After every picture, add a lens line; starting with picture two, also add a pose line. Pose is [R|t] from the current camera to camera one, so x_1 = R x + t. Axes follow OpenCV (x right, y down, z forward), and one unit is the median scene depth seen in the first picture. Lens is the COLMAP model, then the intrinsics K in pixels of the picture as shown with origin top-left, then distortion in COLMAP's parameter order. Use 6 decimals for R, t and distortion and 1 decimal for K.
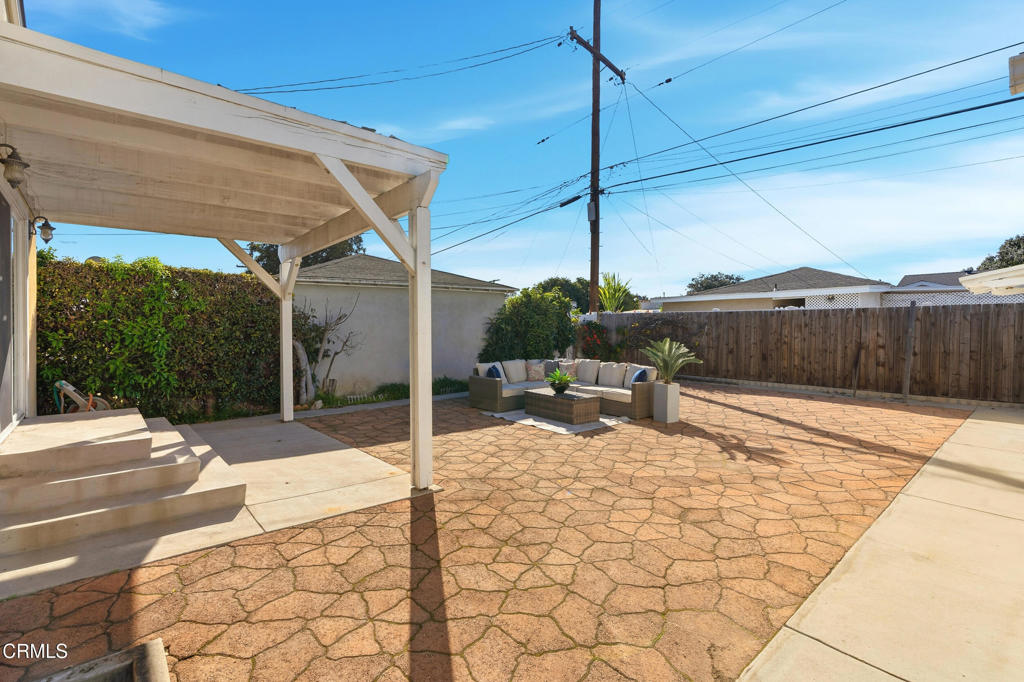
lens RADIAL K [[469.6, 0, 508.7], [0, 469.6, 333.0], [0, 0, 1]] dist [-0.012777, 0.004421]
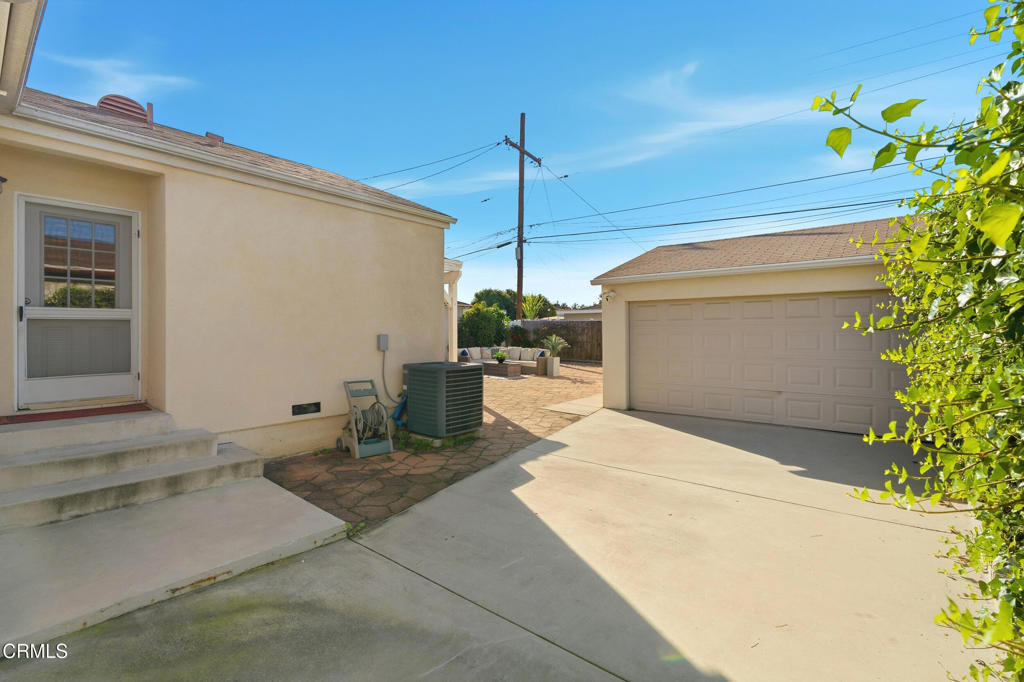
lens RADIAL K [[469.6, 0, 510.2], [0, 469.6, 337.9], [0, 0, 1]] dist [-0.012777, 0.004421]
pose [[0.987615, 0.006497, 0.156762, -0.087809], [-0.007080, 0.999970, 0.003165, 0.010693], [-0.156737, -0.004236, 0.987631, -0.517049]]
